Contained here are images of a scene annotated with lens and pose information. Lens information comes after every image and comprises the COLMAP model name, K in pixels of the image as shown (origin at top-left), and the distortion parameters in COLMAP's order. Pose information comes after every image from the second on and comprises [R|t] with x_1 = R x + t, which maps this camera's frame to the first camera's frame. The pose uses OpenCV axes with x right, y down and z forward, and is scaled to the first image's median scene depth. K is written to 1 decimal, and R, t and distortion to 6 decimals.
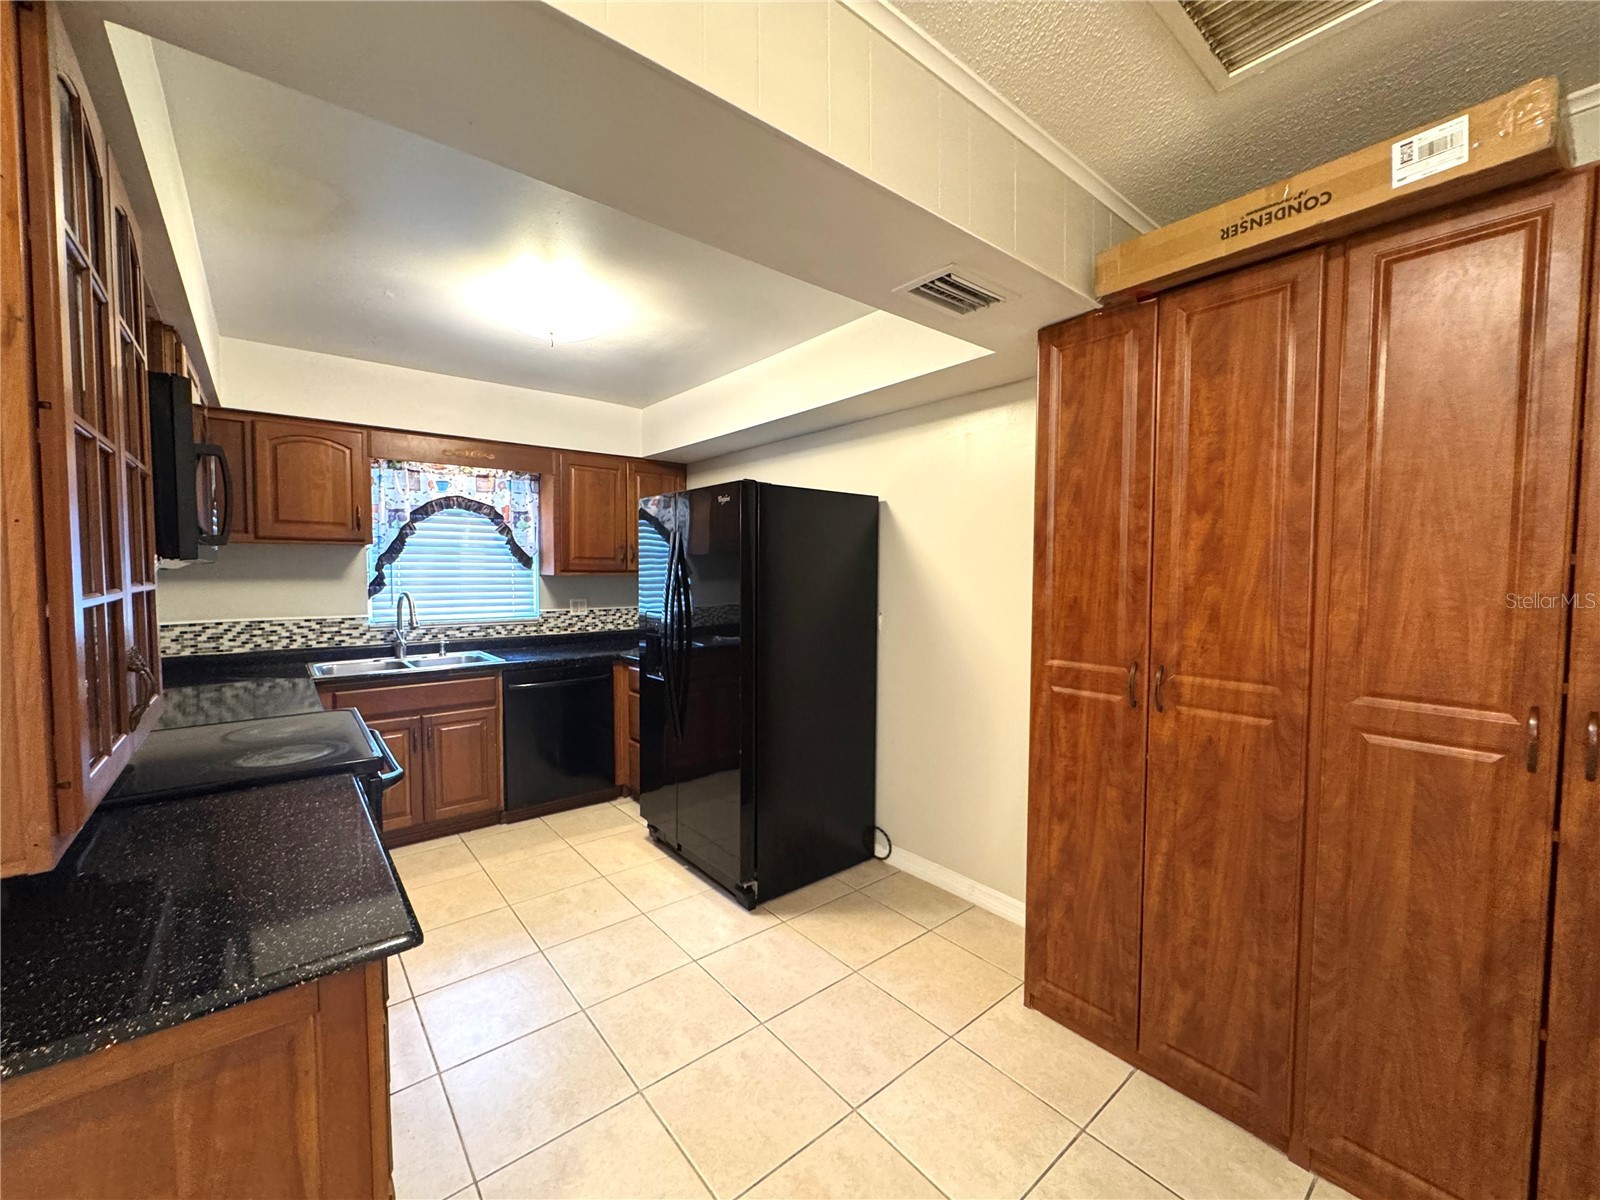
lens RADIAL K [[640.8, 0, 800.0], [0, 640.8, 600.0], [0, 0, 1]] dist [-0.005811, 0.000854]
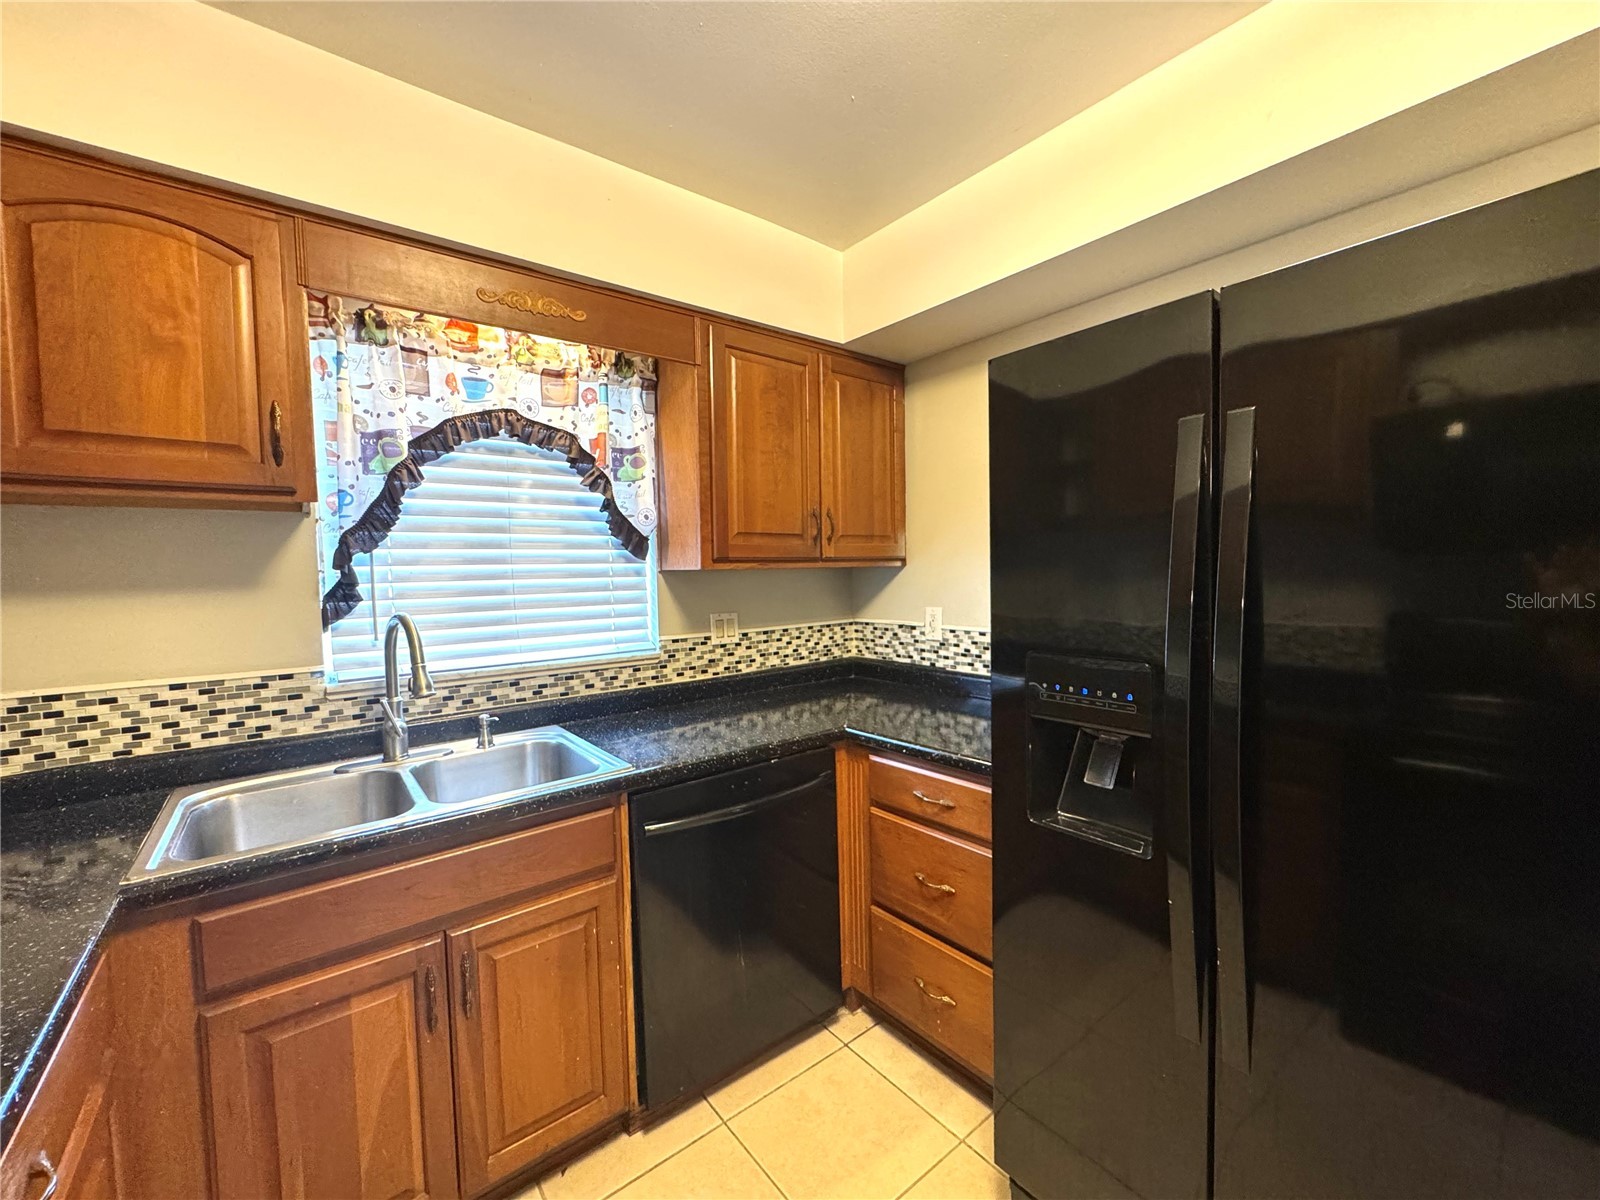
lens RADIAL K [[640.8, 0, 800.0], [0, 640.8, 600.0], [0, 0, 1]] dist [-0.005811, 0.000854]
pose [[0.999432, -0.025466, -0.022057, -0.322308], [0.025518, 0.999672, 0.002079, -0.015474], [0.021997, -0.002641, 0.999755, 0.547948]]
